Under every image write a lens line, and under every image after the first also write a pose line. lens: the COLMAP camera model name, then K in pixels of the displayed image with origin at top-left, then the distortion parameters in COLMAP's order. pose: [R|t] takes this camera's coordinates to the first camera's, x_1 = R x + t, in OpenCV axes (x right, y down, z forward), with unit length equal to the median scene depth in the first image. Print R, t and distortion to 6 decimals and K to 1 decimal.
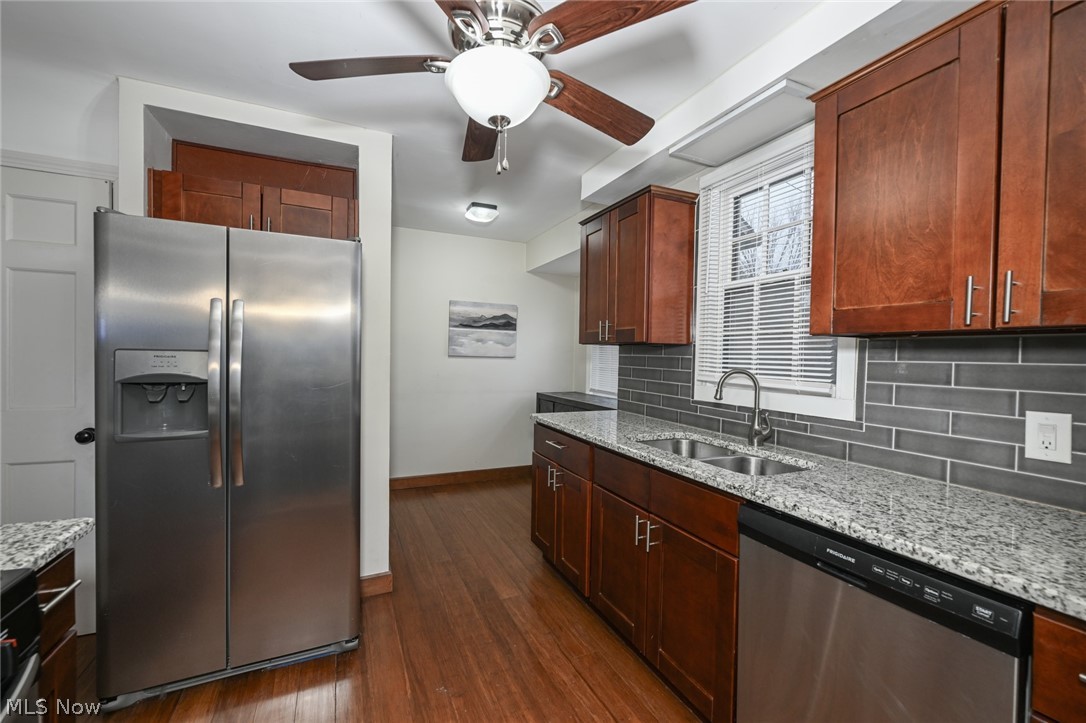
lens RADIAL K [[434.8, 0, 546.4], [0, 434.8, 364.4], [0, 0, 1]] dist [-0.002755, 0.000563]
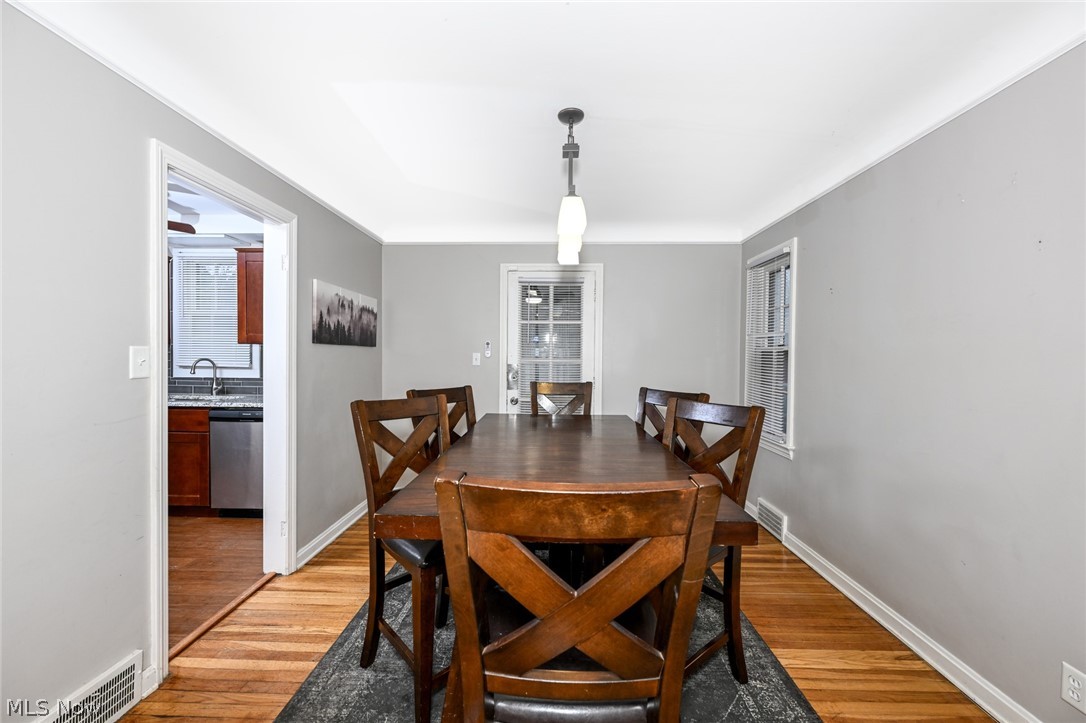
lens RADIAL K [[434.8, 0, 537.9], [0, 434.8, 359.7], [0, 0, 1]] dist [-0.002755, 0.000563]
pose [[0.460827, -0.028087, 0.887045, -0.696868], [0.021591, 0.999558, 0.020434, 0.010150], [-0.887227, 0.009736, 0.461230, -1.439310]]
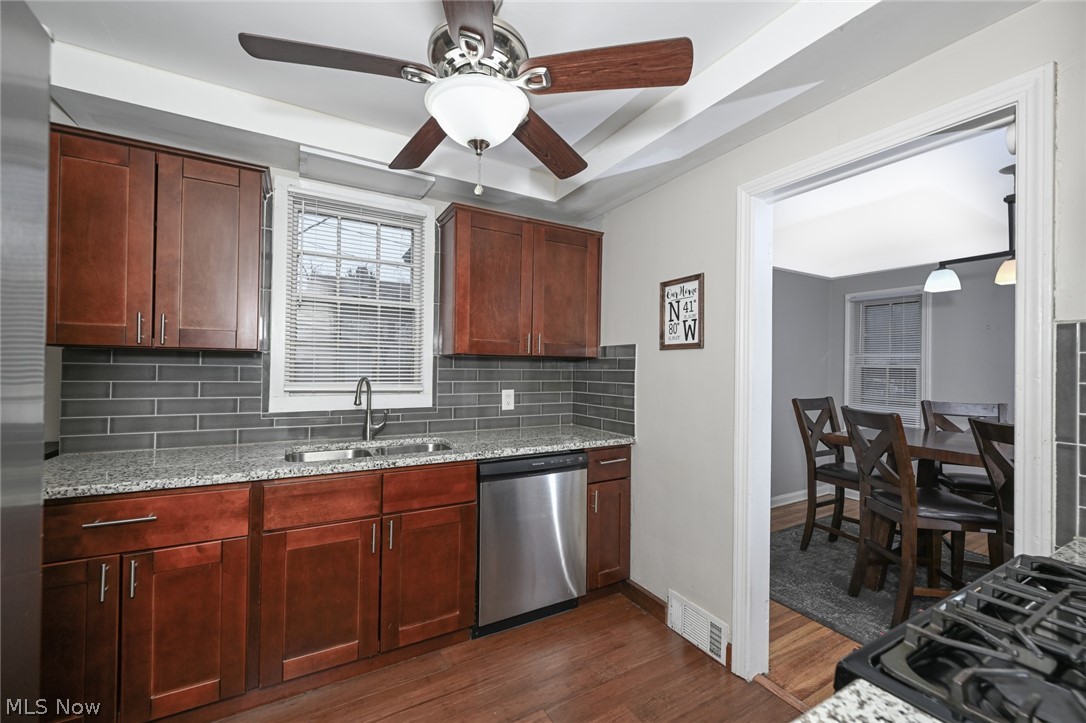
lens RADIAL K [[434.8, 0, 537.2], [0, 434.8, 363.9], [0, 0, 1]] dist [-0.002755, 0.000563]
pose [[-0.077548, -0.013700, 0.996894, -0.836864], [0.006133, 0.999880, 0.014218, -0.043014], [-0.996970, 0.007216, -0.077455, 0.693710]]
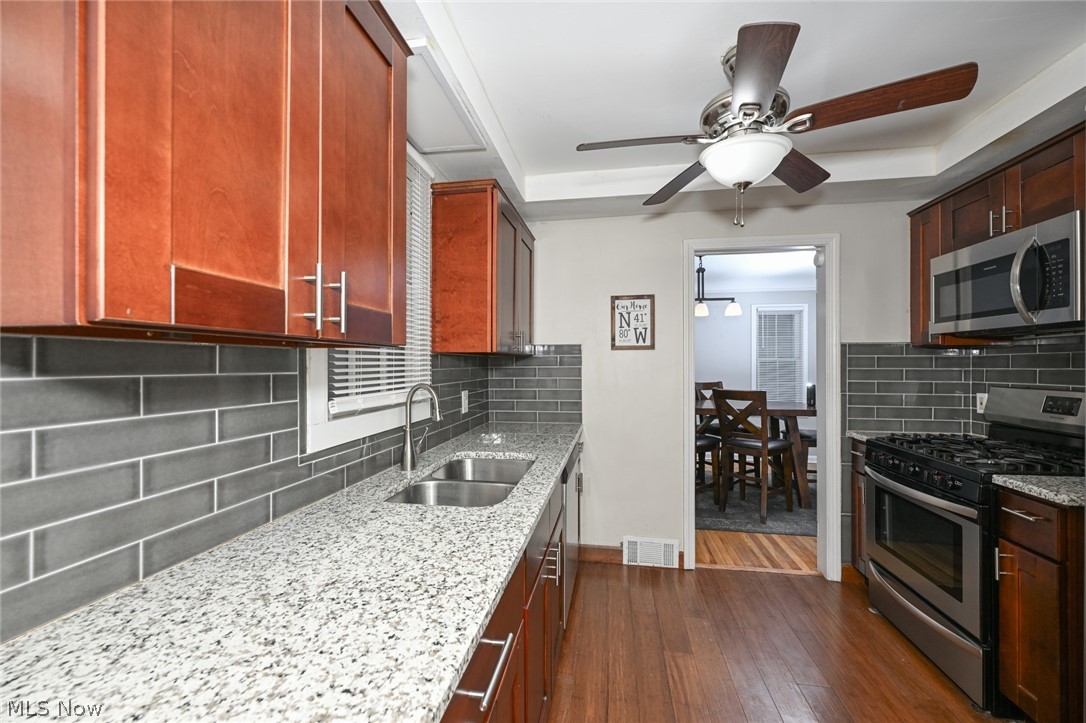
lens RADIAL K [[434.8, 0, 544.4], [0, 434.8, 361.2], [0, 0, 1]] dist [-0.002755, 0.000563]
pose [[-0.826689, -0.016586, 0.562414, -0.260671], [-0.003258, 0.999690, 0.024692, -0.061137], [-0.562649, 0.018580, -0.826487, 1.736908]]
